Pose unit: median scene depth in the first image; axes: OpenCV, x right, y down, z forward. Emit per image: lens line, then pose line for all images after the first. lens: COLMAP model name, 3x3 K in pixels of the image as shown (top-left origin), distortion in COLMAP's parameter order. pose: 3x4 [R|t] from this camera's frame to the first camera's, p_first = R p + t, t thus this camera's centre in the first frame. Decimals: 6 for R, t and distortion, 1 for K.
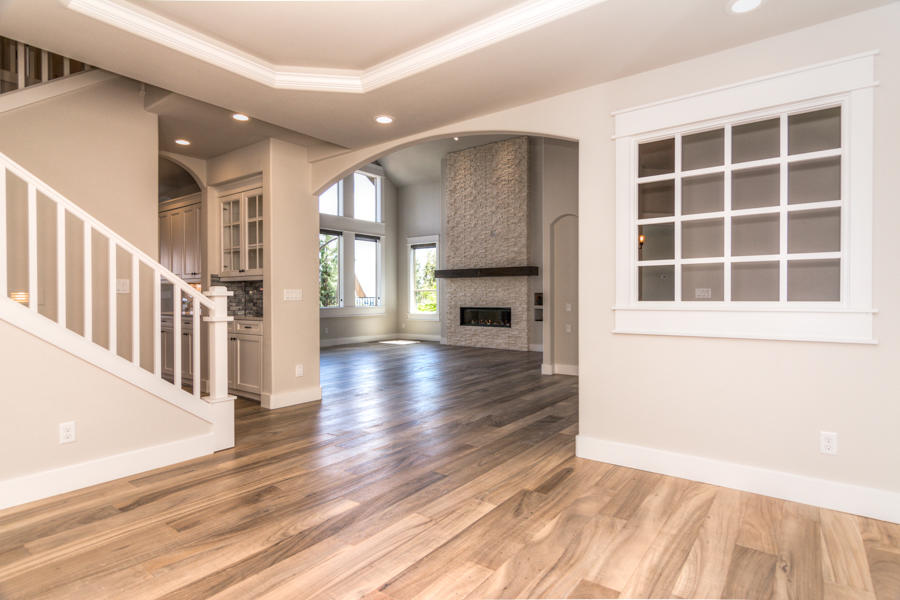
lens RADIAL K [[480.7, 0, 452.7], [0, 480.7, 301.4], [0, 0, 1]] dist [-0.002835, 0.000145]
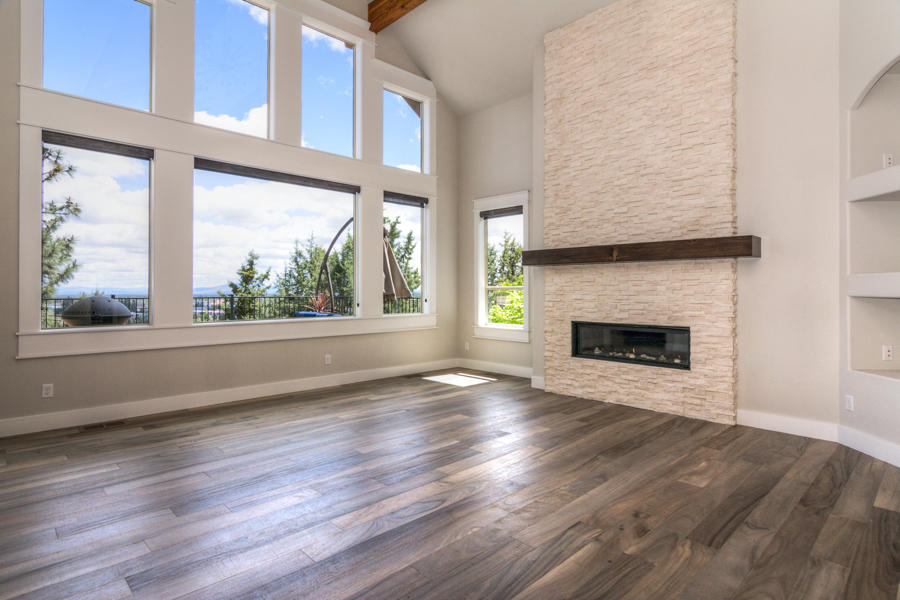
lens RADIAL K [[480.7, 0, 452.2], [0, 480.7, 296.4], [0, 0, 1]] dist [-0.002835, 0.000145]
pose [[0.987463, 0.003479, -0.157810, -0.028792], [-0.003078, 0.999991, 0.002789, -0.015308], [0.157819, -0.002268, 0.987465, 0.442949]]
